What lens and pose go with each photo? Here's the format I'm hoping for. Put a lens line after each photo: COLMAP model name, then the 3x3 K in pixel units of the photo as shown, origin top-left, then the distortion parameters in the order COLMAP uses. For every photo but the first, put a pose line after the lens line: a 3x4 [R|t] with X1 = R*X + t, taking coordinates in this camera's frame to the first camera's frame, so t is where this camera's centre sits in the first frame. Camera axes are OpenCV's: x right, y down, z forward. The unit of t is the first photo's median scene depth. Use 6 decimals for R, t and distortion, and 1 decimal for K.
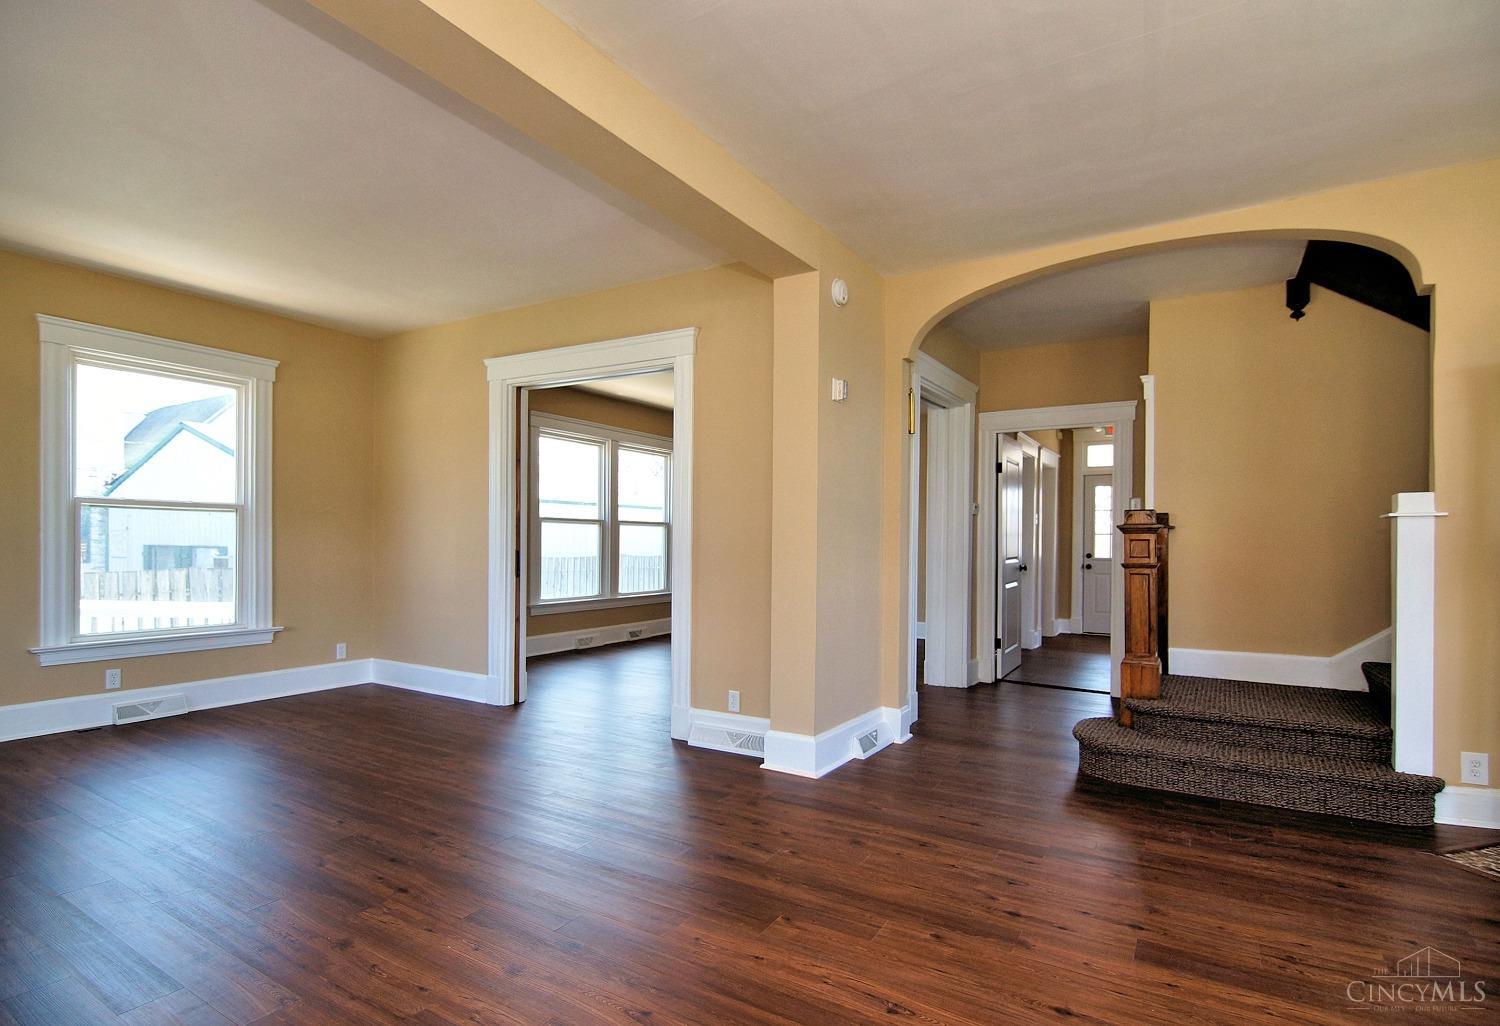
lens RADIAL K [[754.7, 0, 748.8], [0, 754.7, 553.1], [0, 0, 1]] dist [-0.004454, -0.003207]
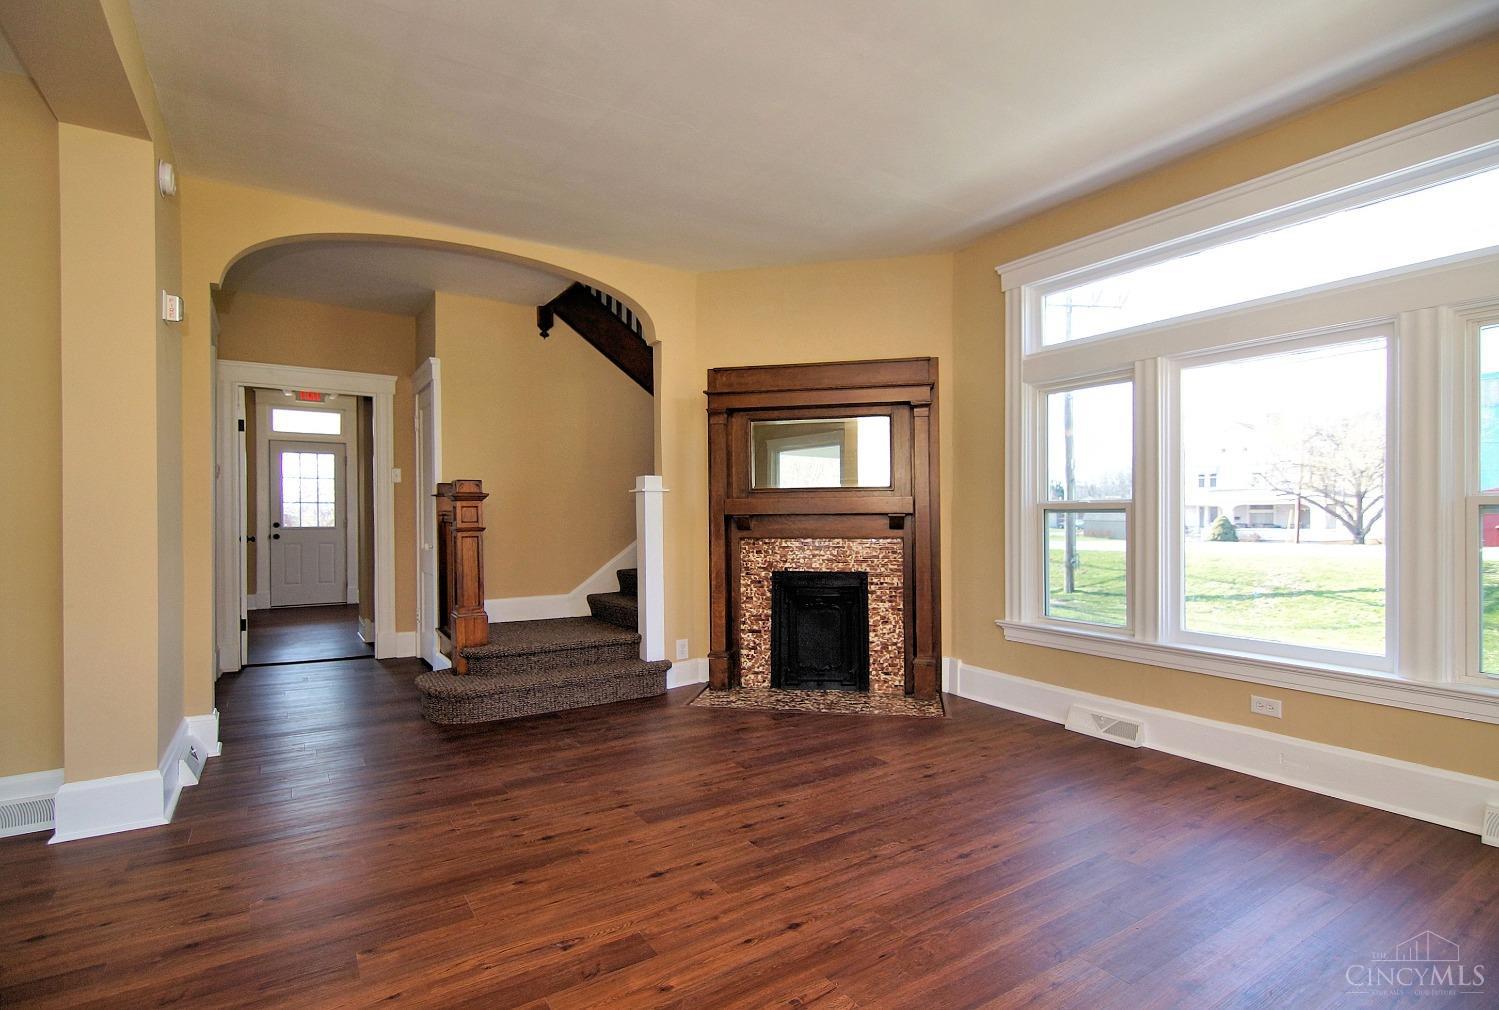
lens RADIAL K [[724.9, 0, 757.0], [0, 724.9, 522.3], [0, 0, 1]] dist [0.013057, -0.007381]
pose [[0.433928, -0.016929, 0.900789, -0.260641], [0.016736, 0.999802, 0.010728, 0.001274], [-0.900792, 0.010421, 0.434125, 0.131715]]
